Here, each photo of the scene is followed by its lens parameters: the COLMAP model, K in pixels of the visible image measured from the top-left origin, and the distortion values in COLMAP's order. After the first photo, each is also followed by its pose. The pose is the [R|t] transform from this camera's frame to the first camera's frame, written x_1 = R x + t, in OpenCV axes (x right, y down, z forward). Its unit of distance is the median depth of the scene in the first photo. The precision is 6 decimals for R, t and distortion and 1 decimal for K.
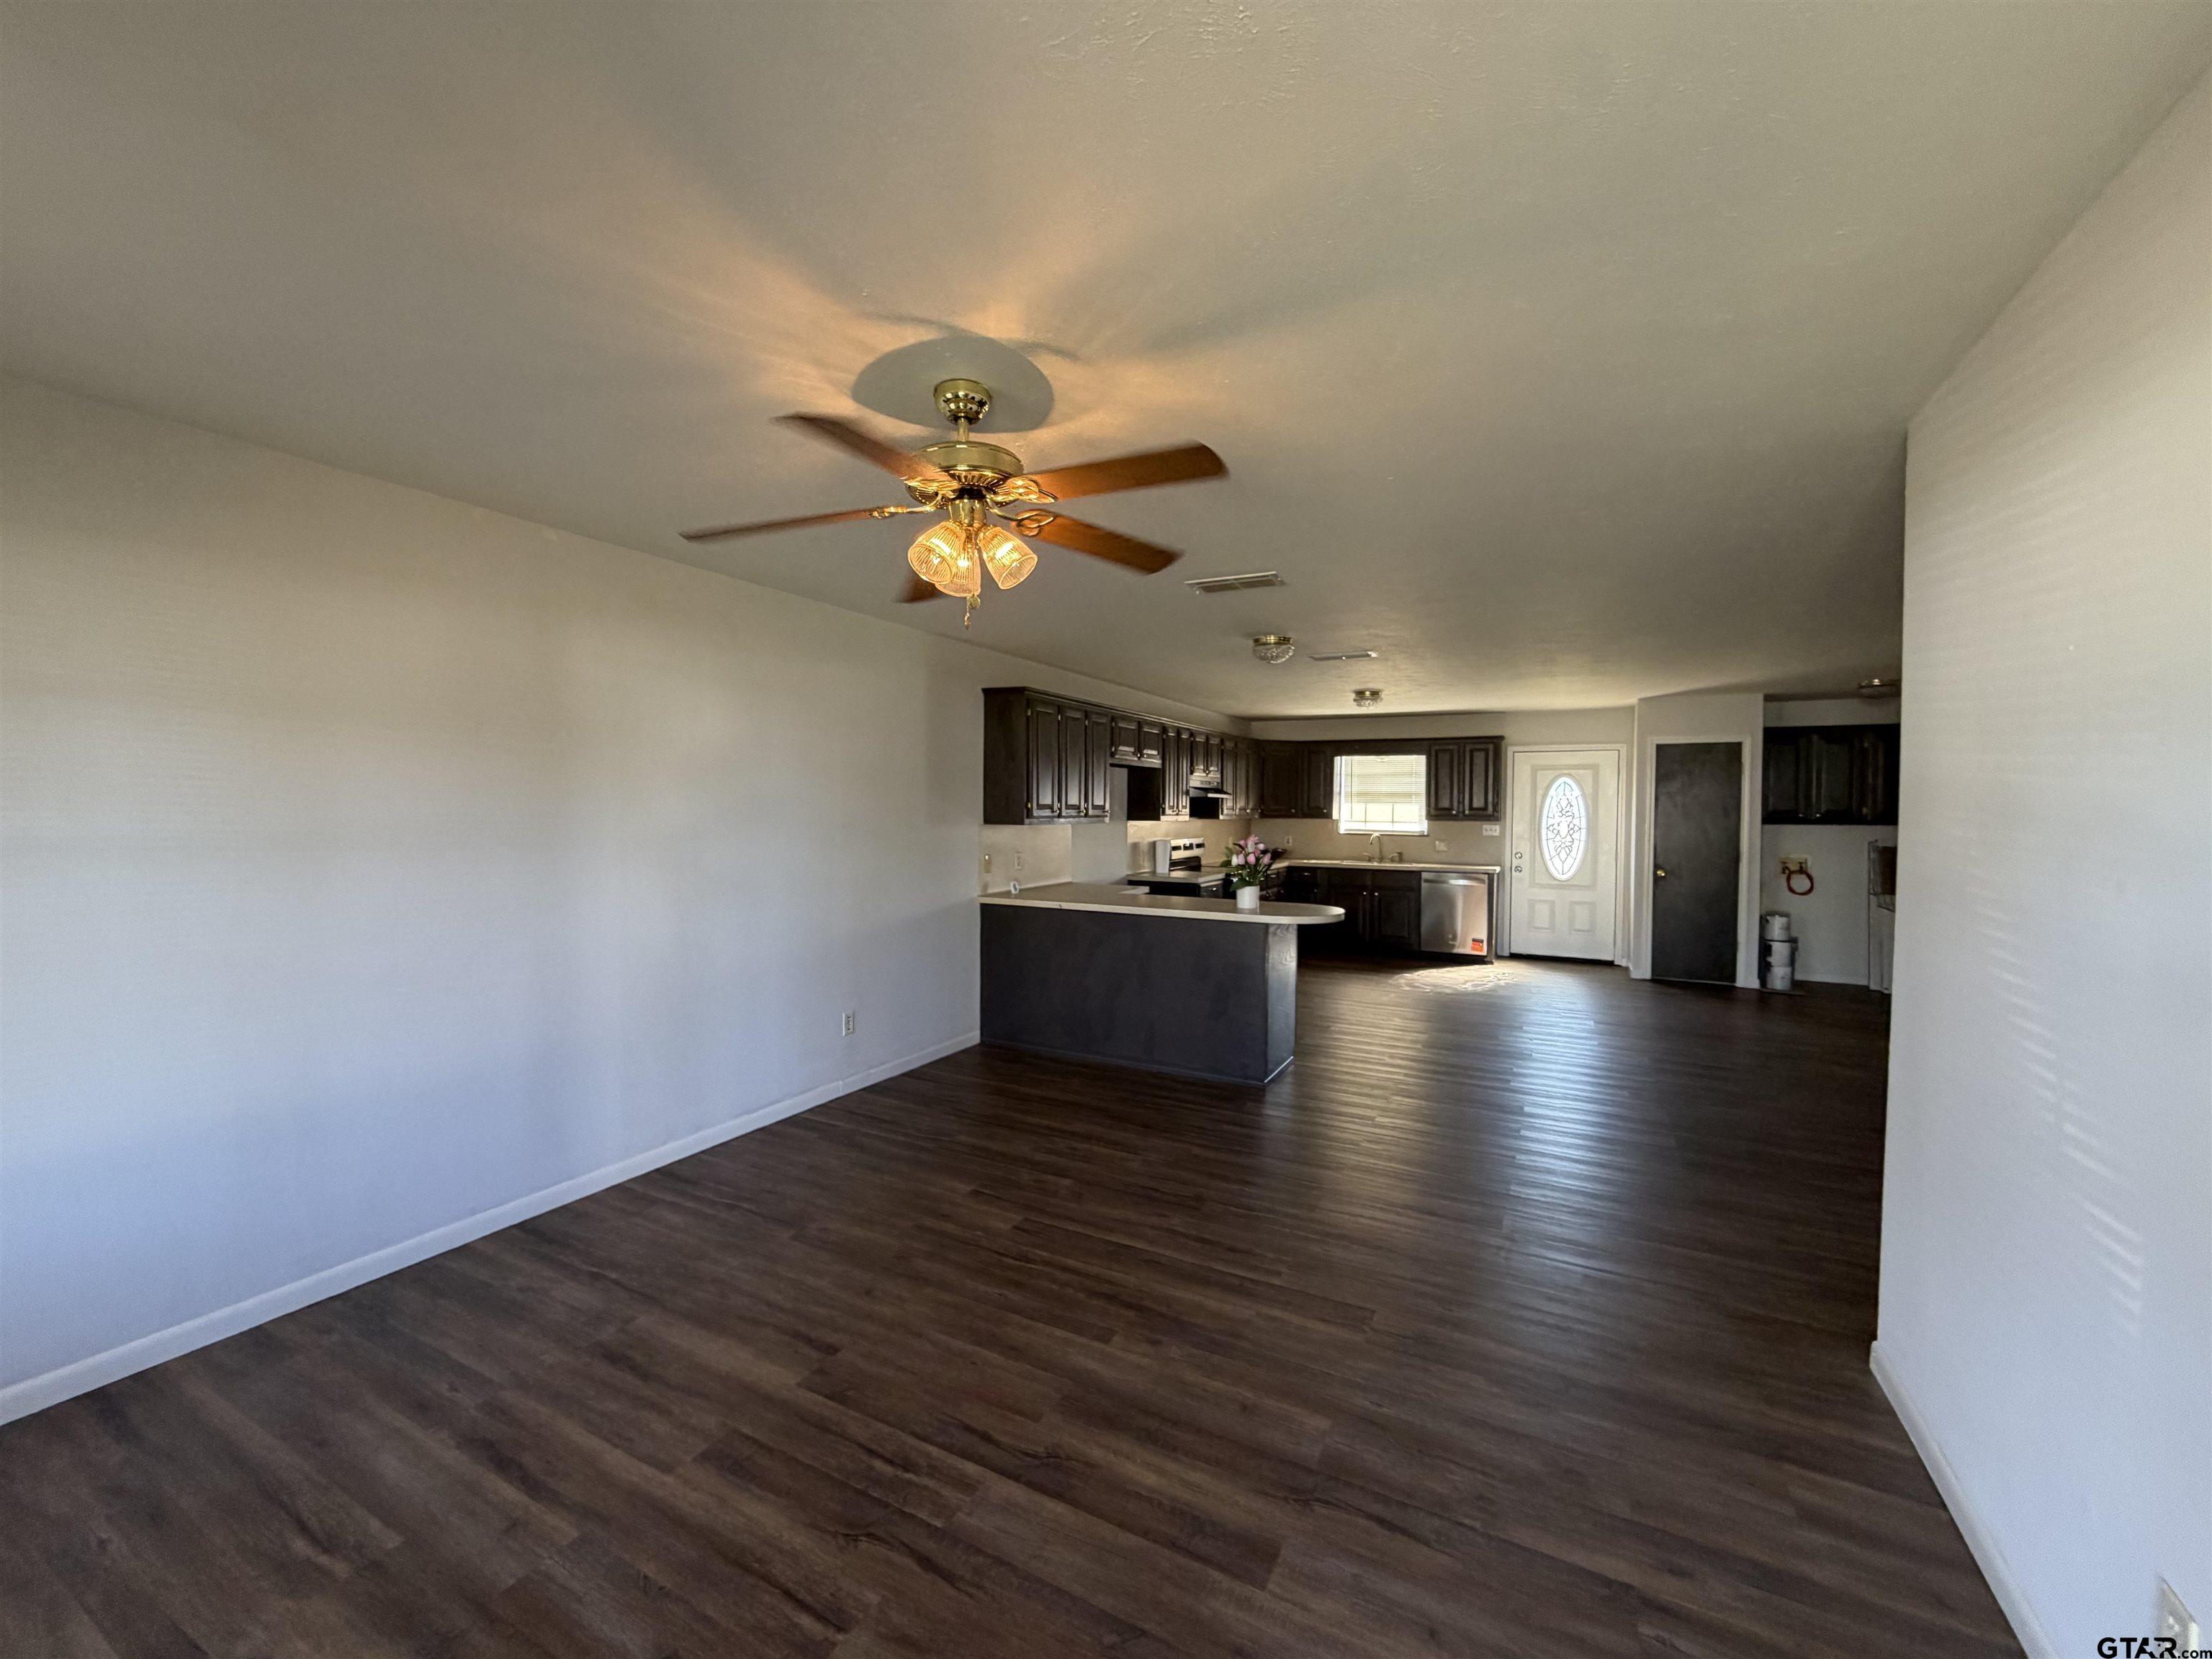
lens RADIAL K [[879.8, 0, 1100.5], [0, 879.8, 840.3], [0, 0, 1]] dist [0.000276, 0.000274]
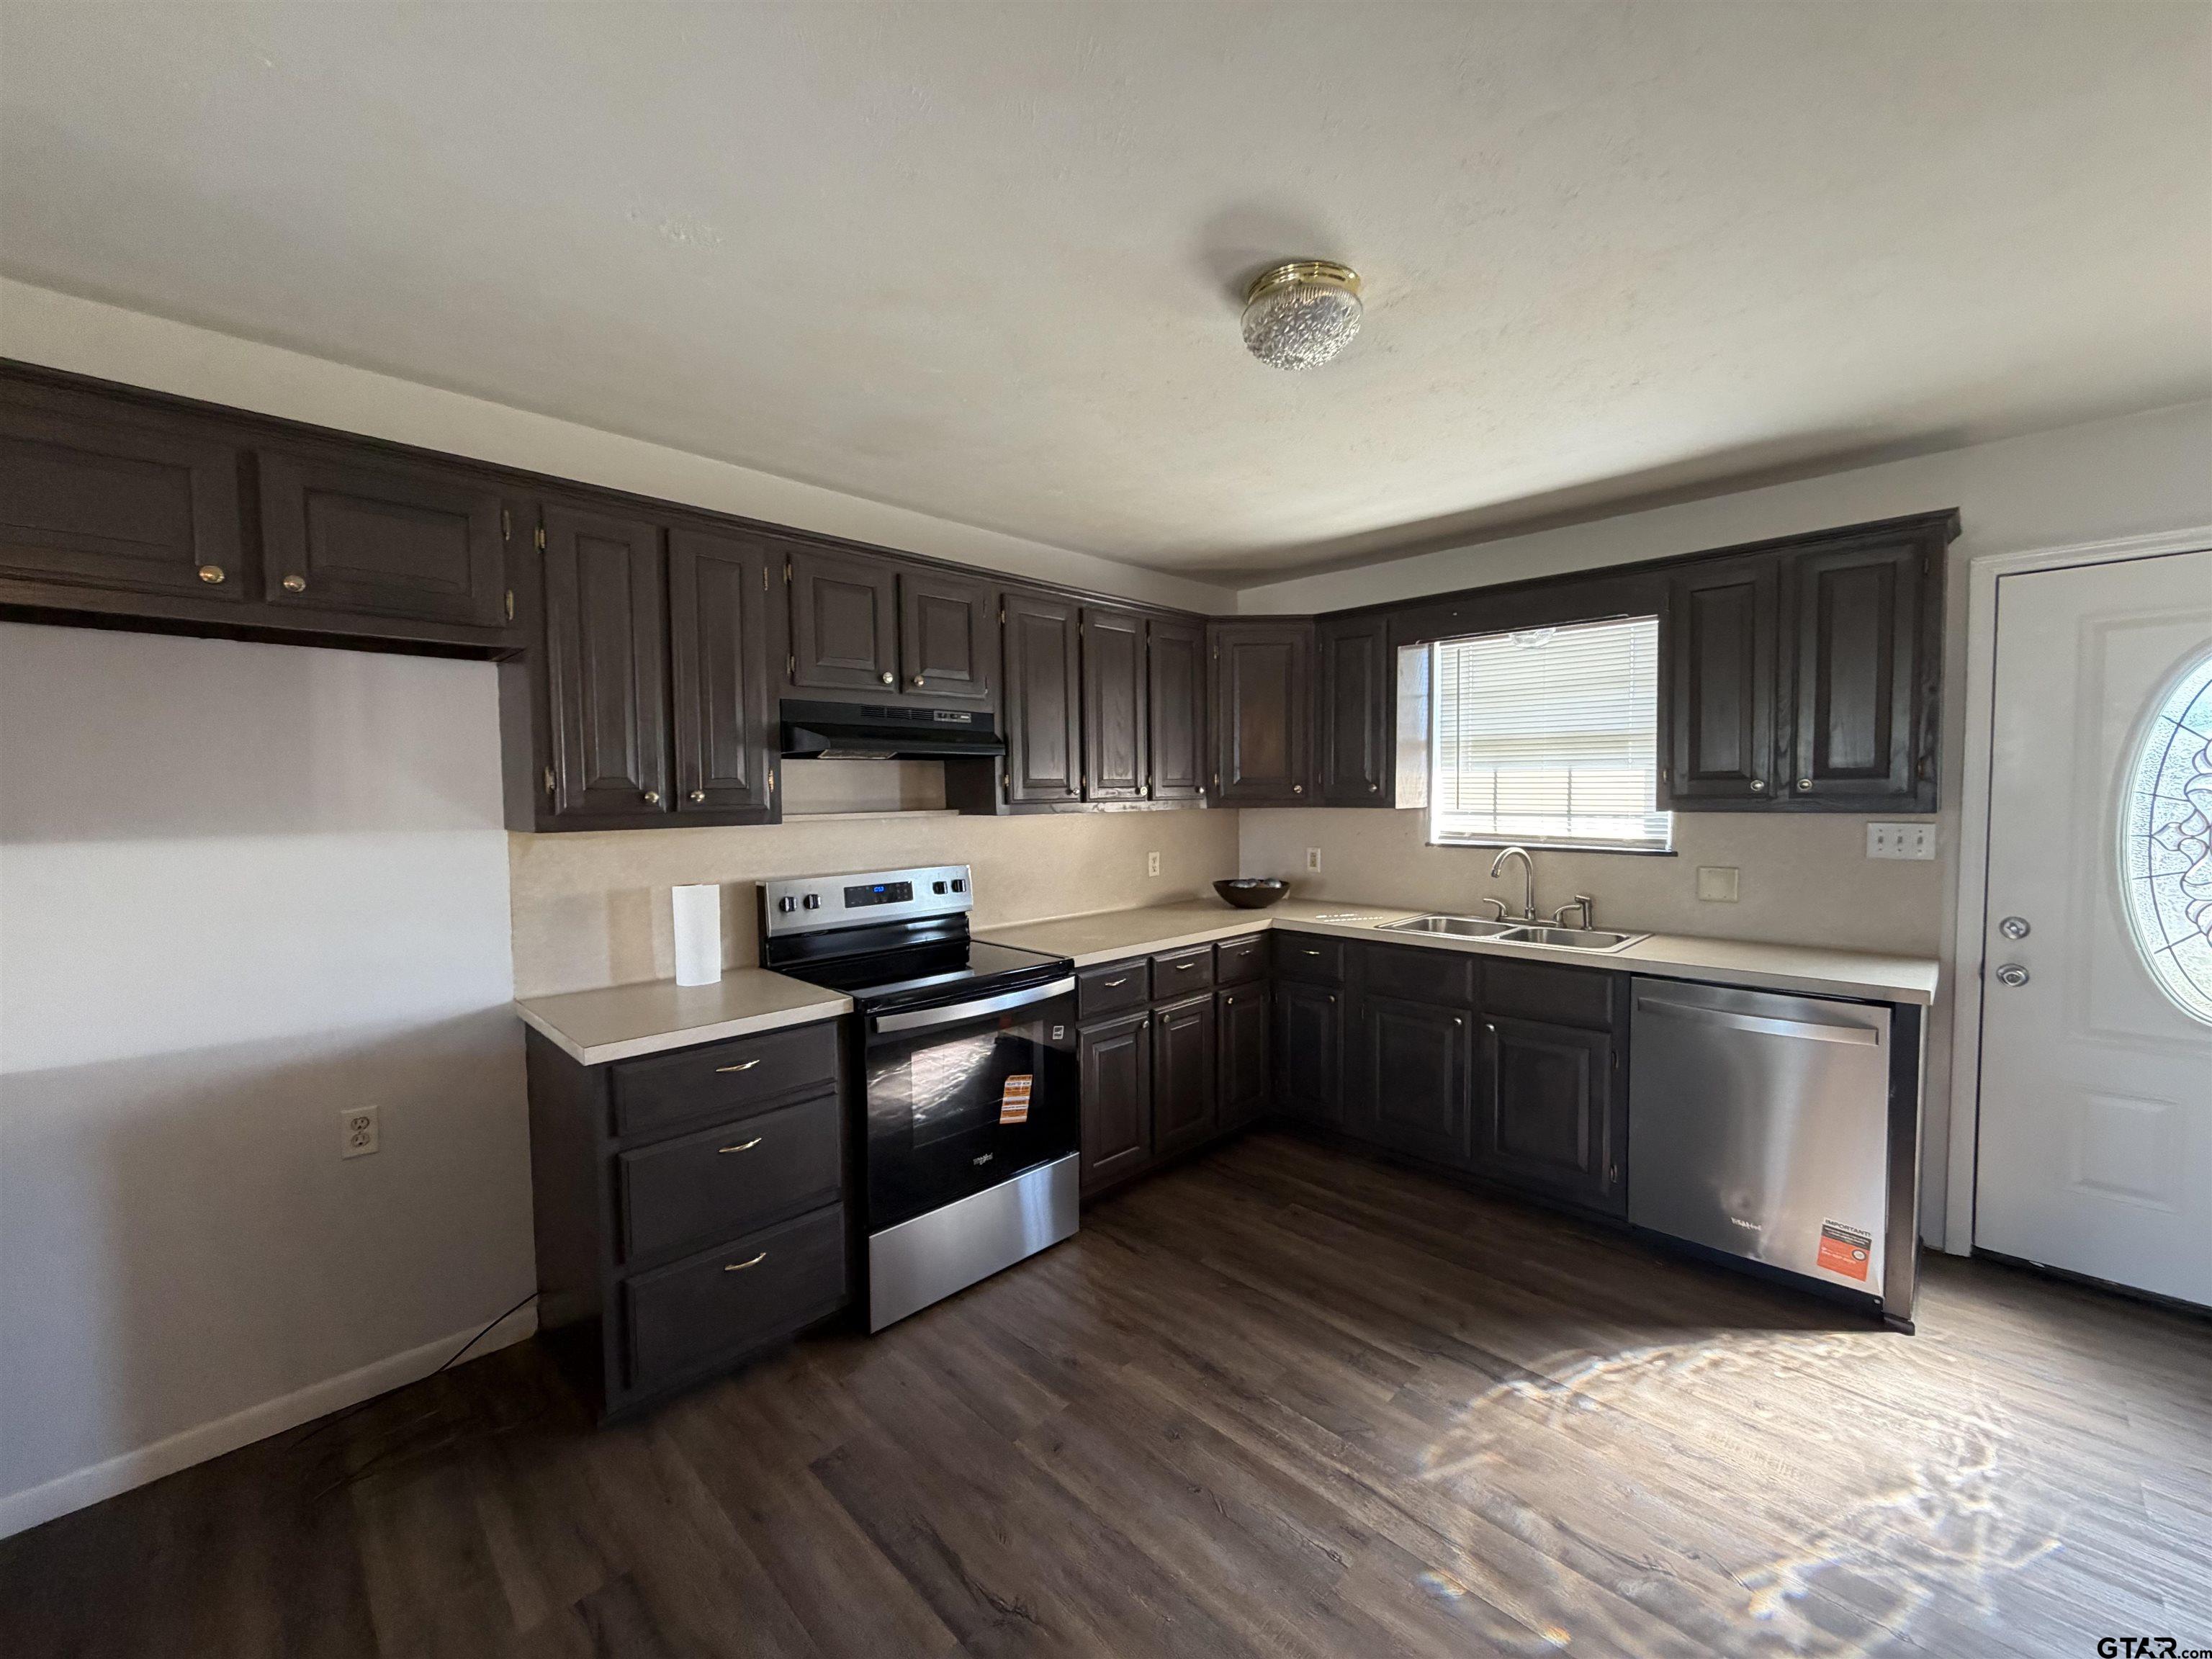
lens RADIAL K [[879.8, 0, 1108.2], [0, 879.8, 824.7], [0, 0, 1]] dist [0.000276, 0.000274]
pose [[0.955176, -0.002973, -0.296024, 0.268698], [0.005574, 0.999953, 0.007945, -0.021343], [0.295986, -0.009239, 0.955148, 0.619939]]
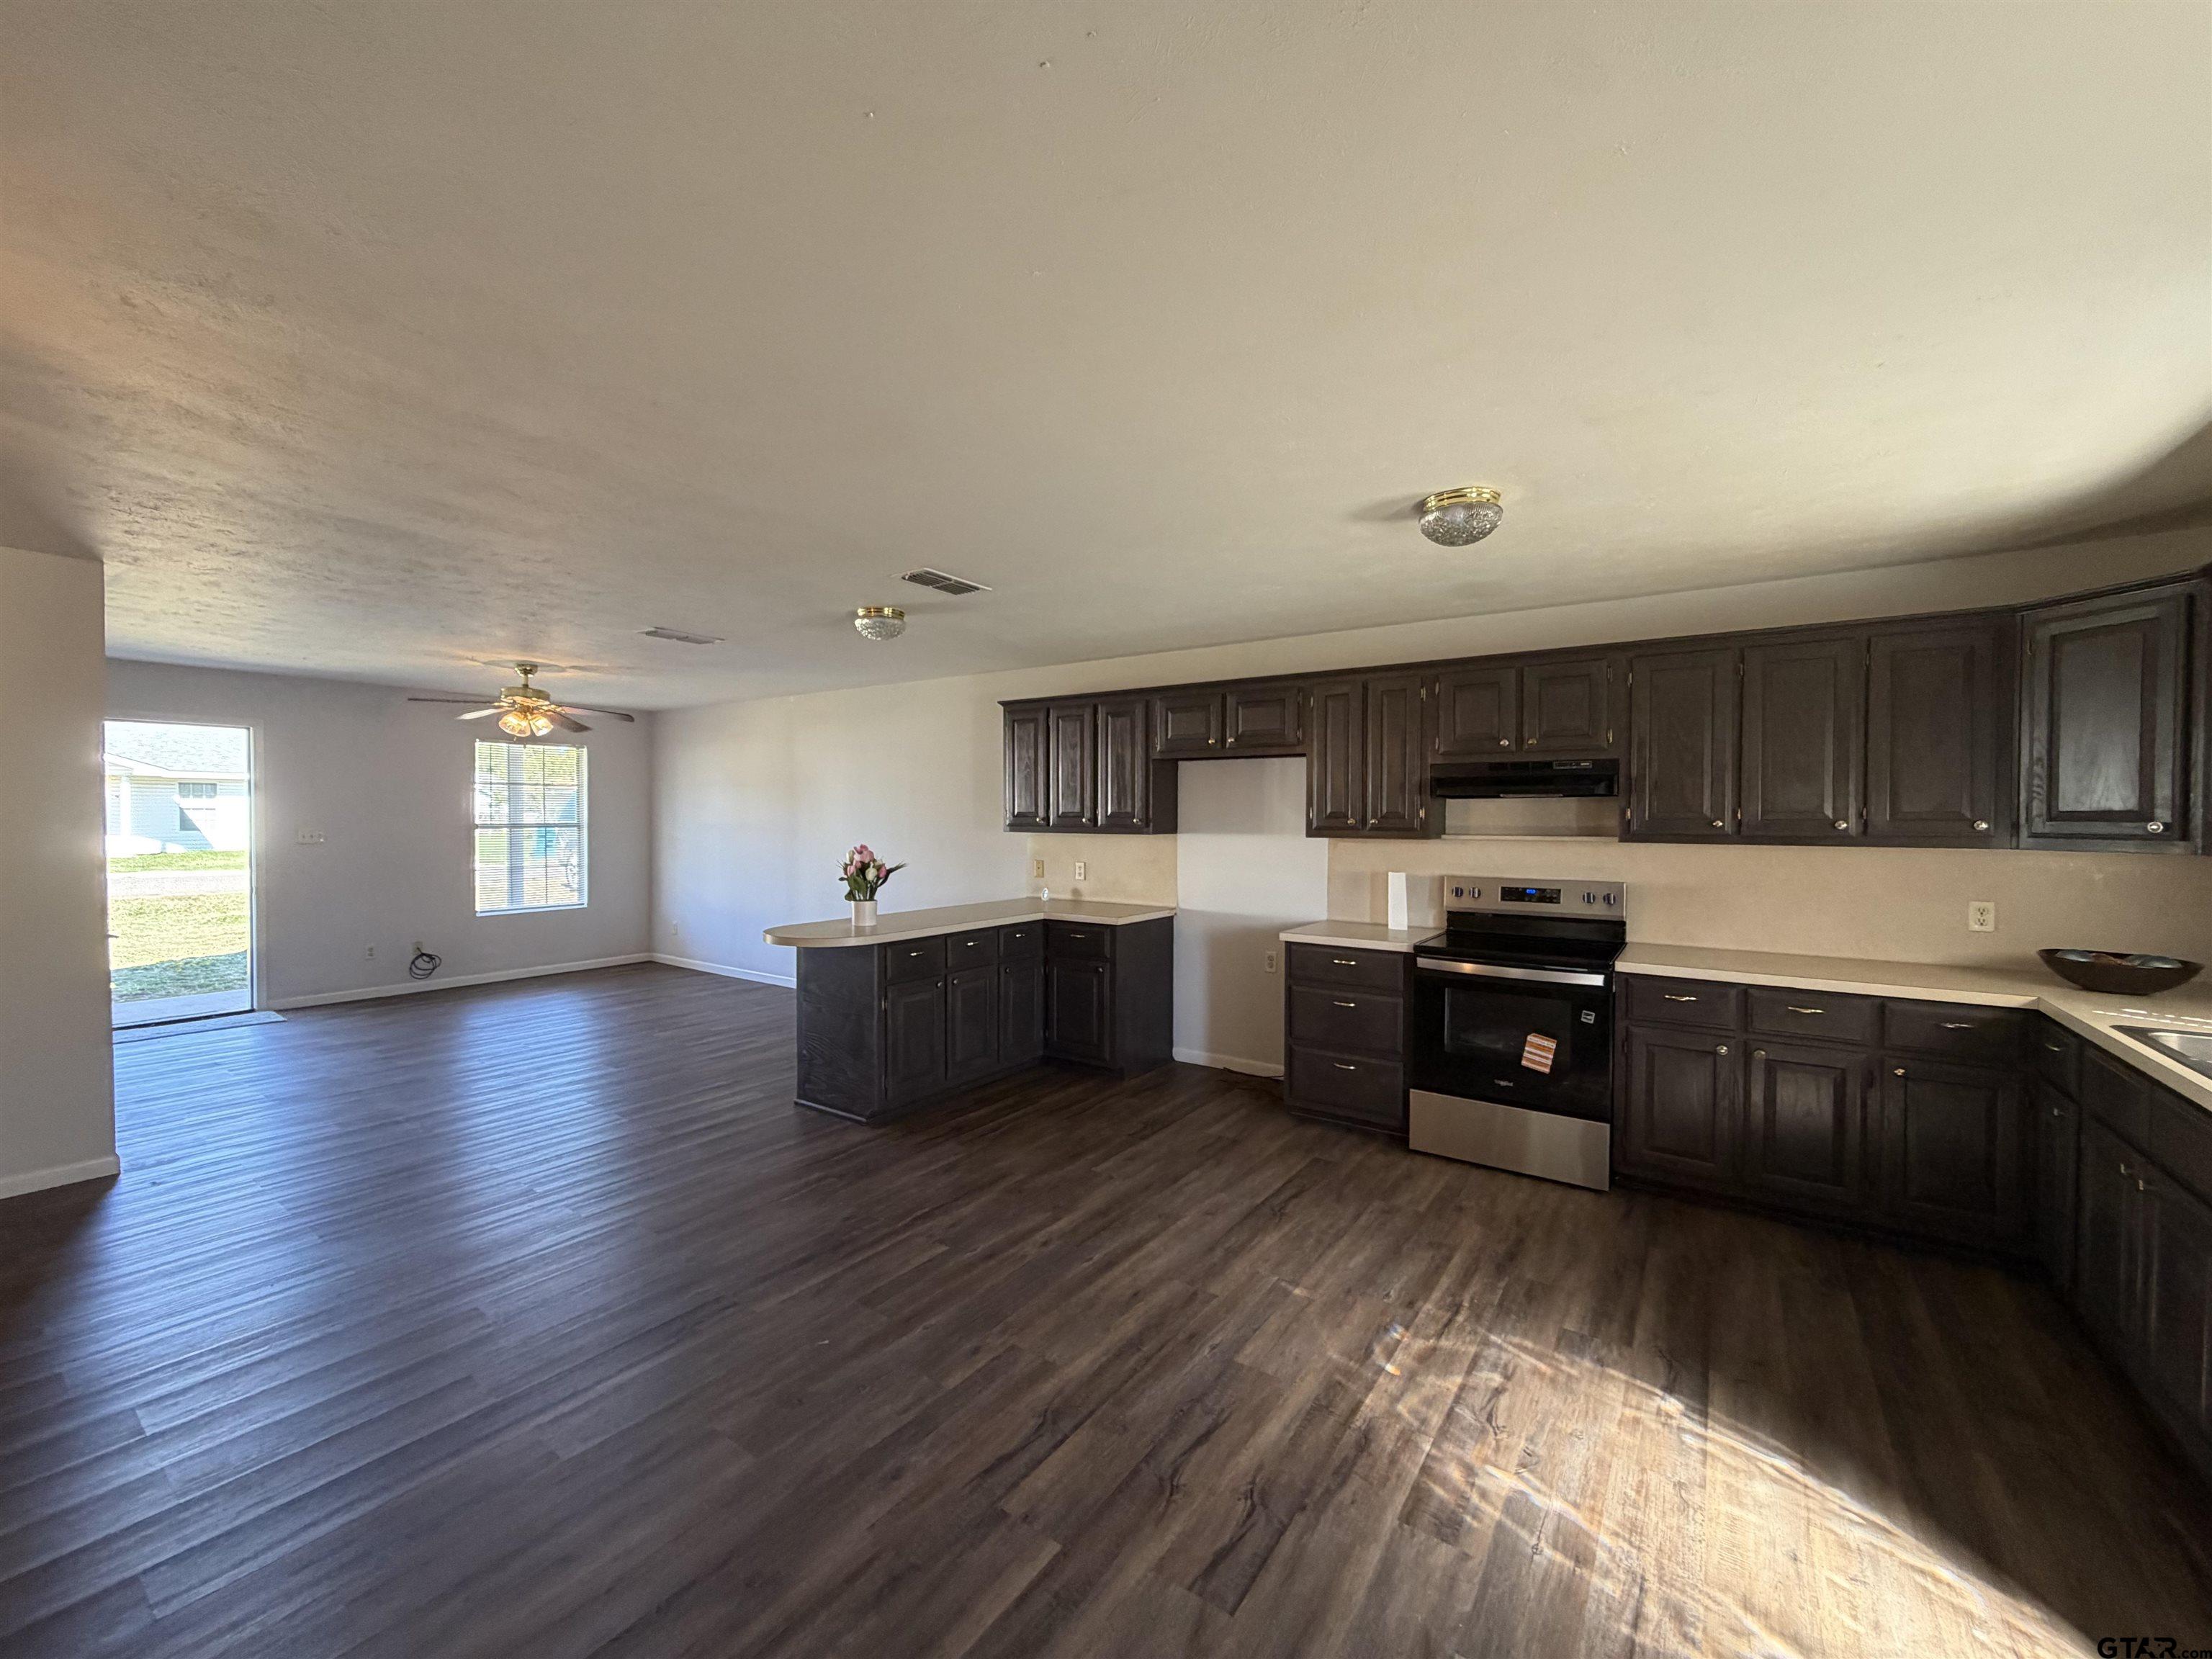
lens RADIAL K [[879.8, 0, 1118.0], [0, 879.8, 828.3], [0, 0, 1]] dist [0.000276, 0.000274]
pose [[-0.106576, 0.006221, -0.994285, 0.558644], [-0.036390, 0.999286, 0.010152, -0.024513], [0.993638, 0.037264, -0.106274, 0.741628]]
